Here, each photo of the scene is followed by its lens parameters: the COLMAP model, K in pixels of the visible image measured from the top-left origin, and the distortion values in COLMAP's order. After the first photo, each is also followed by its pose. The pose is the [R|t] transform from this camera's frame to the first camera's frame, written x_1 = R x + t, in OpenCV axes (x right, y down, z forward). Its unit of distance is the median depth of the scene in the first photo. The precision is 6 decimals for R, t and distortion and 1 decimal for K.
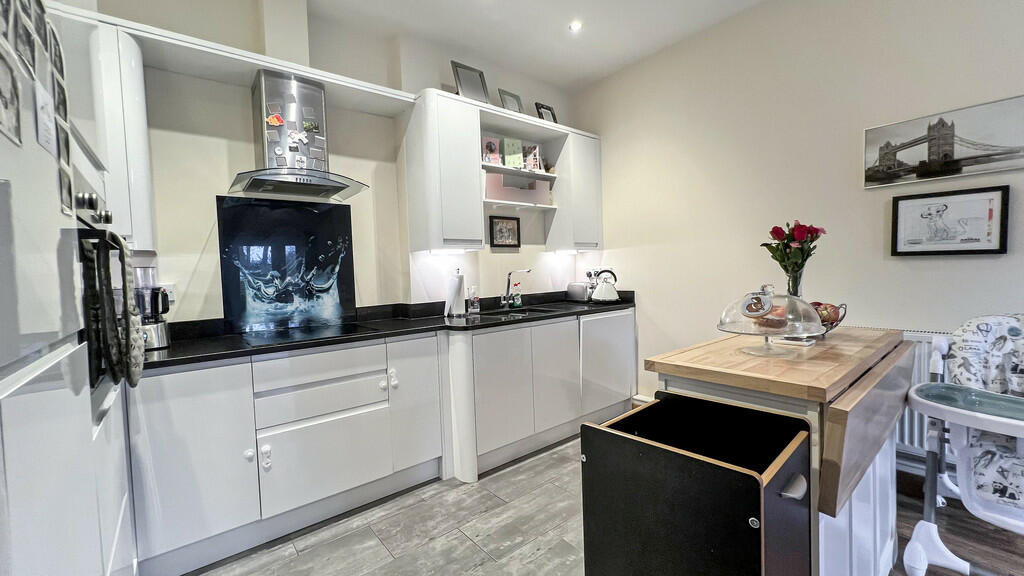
lens RADIAL K [[411.3, 0, 505.7], [0, 411.3, 287.3], [0, 0, 1]] dist [0.000559, -0.000326]
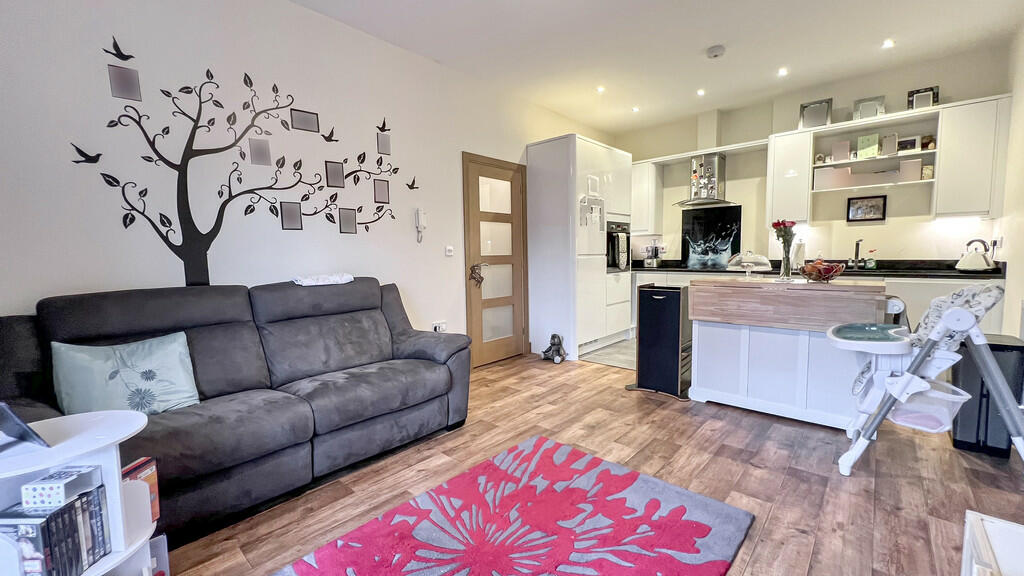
lens RADIAL K [[411.3, 0, 505.0], [0, 411.3, 284.6], [0, 0, 1]] dist [0.000559, -0.000326]
pose [[0.132168, 0.114464, -0.984596, 2.853156], [-0.021652, 0.993407, 0.112582, -0.056893], [0.990991, 0.006438, 0.133775, -0.663859]]
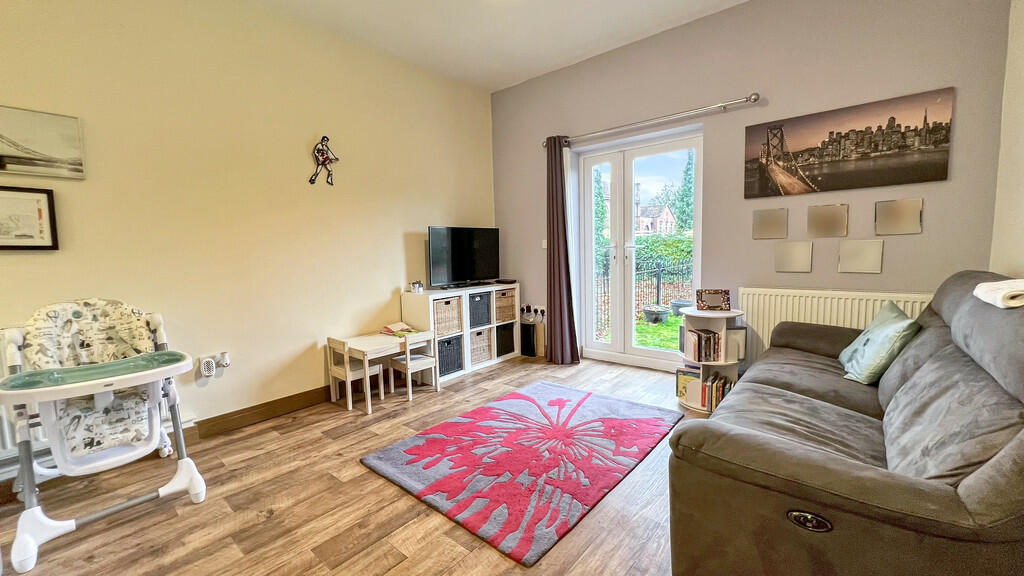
lens RADIAL K [[411.3, 0, 510.2], [0, 411.3, 288.8], [0, 0, 1]] dist [0.000559, -0.000326]
pose [[-0.170734, -0.058137, 0.983600, -0.143719], [0.066546, 0.995298, 0.070380, 0.031561], [-0.983067, 0.077471, -0.166063, -0.043368]]
